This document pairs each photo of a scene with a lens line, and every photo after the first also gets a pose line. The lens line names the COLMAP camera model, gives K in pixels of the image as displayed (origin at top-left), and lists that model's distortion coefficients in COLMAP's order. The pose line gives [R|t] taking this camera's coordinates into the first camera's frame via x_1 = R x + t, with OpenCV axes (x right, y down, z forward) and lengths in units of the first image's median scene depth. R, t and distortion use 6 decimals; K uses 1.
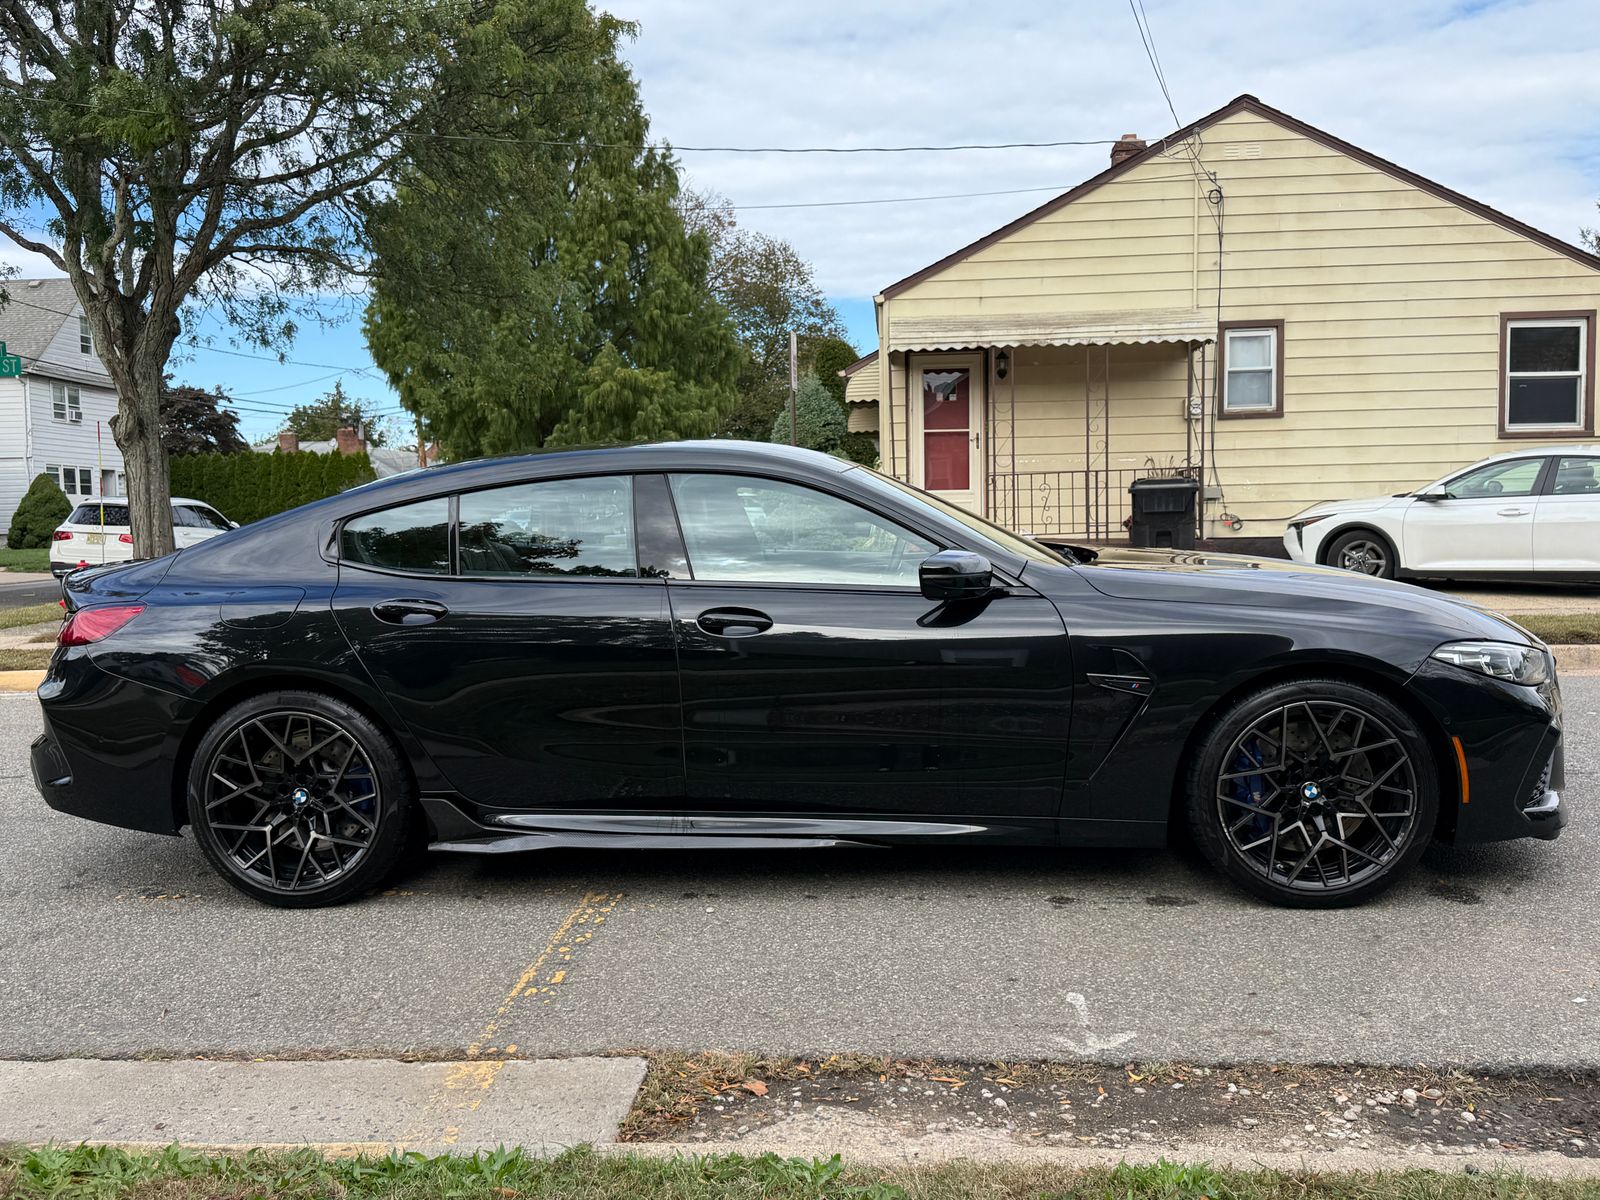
lens RADIAL K [[1404.1, 0, 800.6], [0, 1404.1, 596.1], [0, 0, 1]] dist [0.036720, -0.094711]
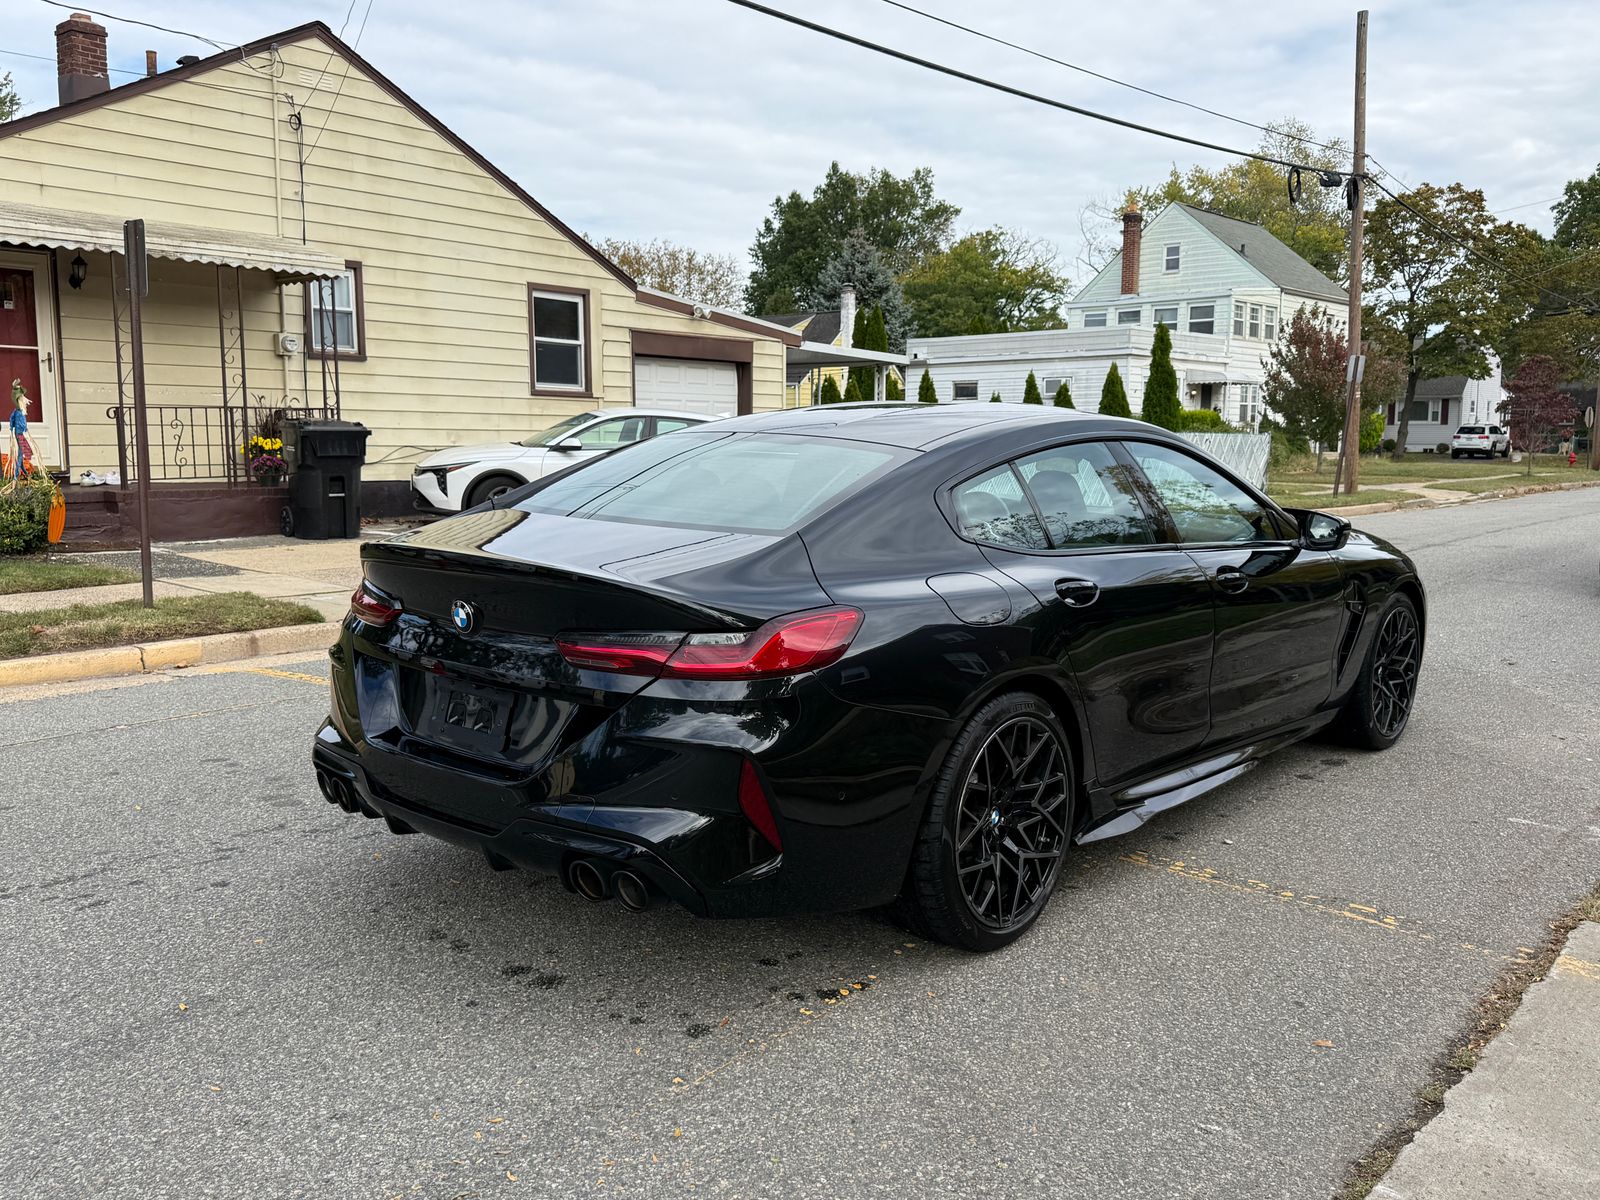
lens RADIAL K [[1404.1, 0, 803.4], [0, 1404.1, 594.9], [0, 0, 1]] dist [0.036720, -0.094711]
pose [[0.566638, -0.062013, 0.821630, -0.329030], [0.024627, 0.997993, 0.058340, -0.012712], [-0.823599, -0.012824, 0.567028, 0.184148]]
